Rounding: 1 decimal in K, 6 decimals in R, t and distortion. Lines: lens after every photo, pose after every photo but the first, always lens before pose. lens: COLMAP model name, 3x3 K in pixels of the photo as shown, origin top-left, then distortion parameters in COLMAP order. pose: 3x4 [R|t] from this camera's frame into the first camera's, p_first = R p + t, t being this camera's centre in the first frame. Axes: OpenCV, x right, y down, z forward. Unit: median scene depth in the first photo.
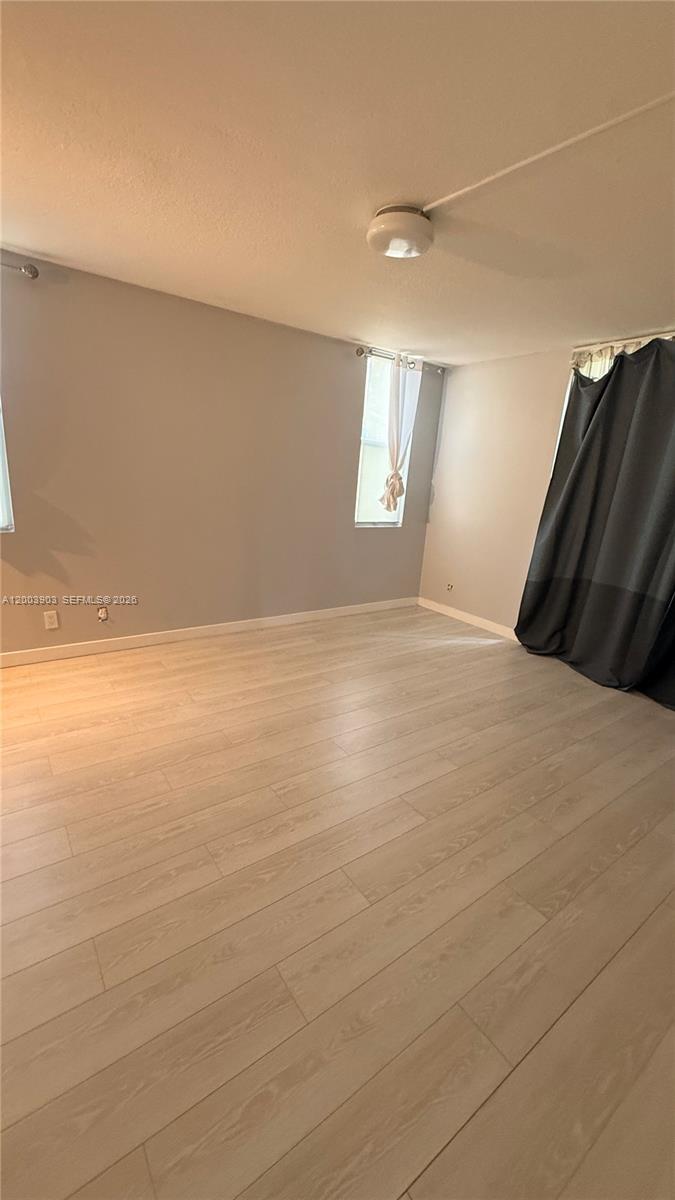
lens RADIAL K [[478.9, 0, 338.9], [0, 478.9, 595.6], [0, 0, 1]] dist [0.000218, 0.000136]
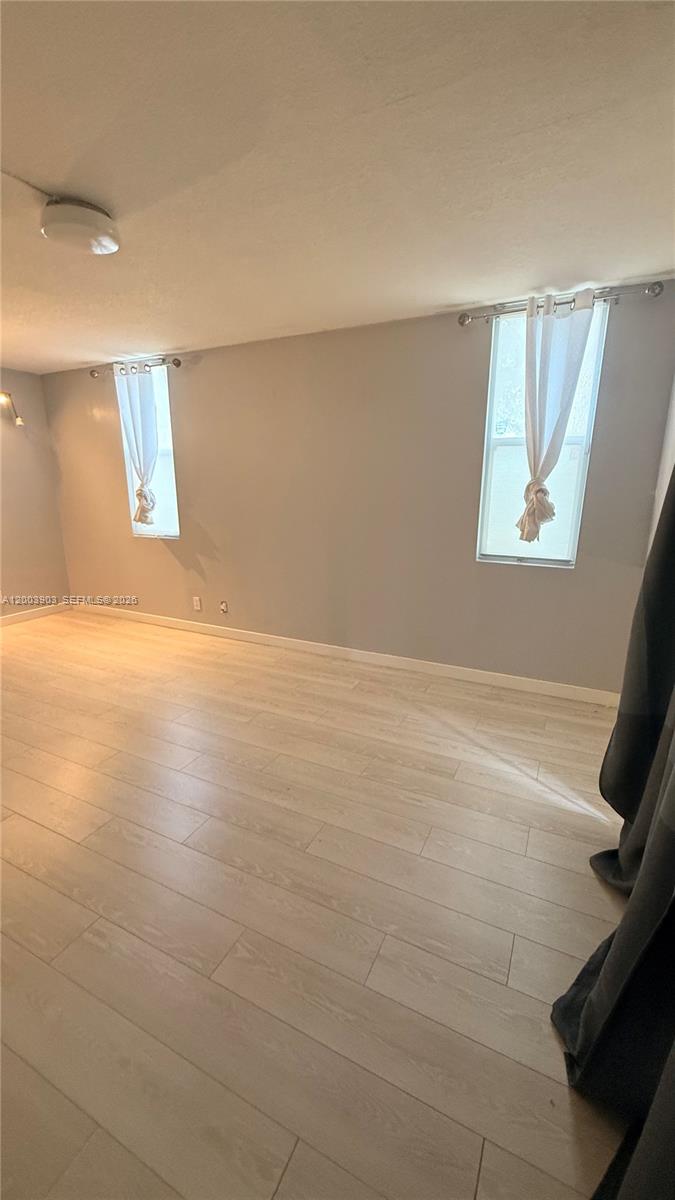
lens RADIAL K [[478.9, 0, 338.9], [0, 478.9, 595.6], [0, 0, 1]] dist [0.000218, 0.000136]
pose [[0.467481, 0.142630, -0.872421, 0.637574], [-0.195435, 0.979153, 0.055357, -0.102497], [0.862129, 0.144623, 0.485610, 0.539275]]
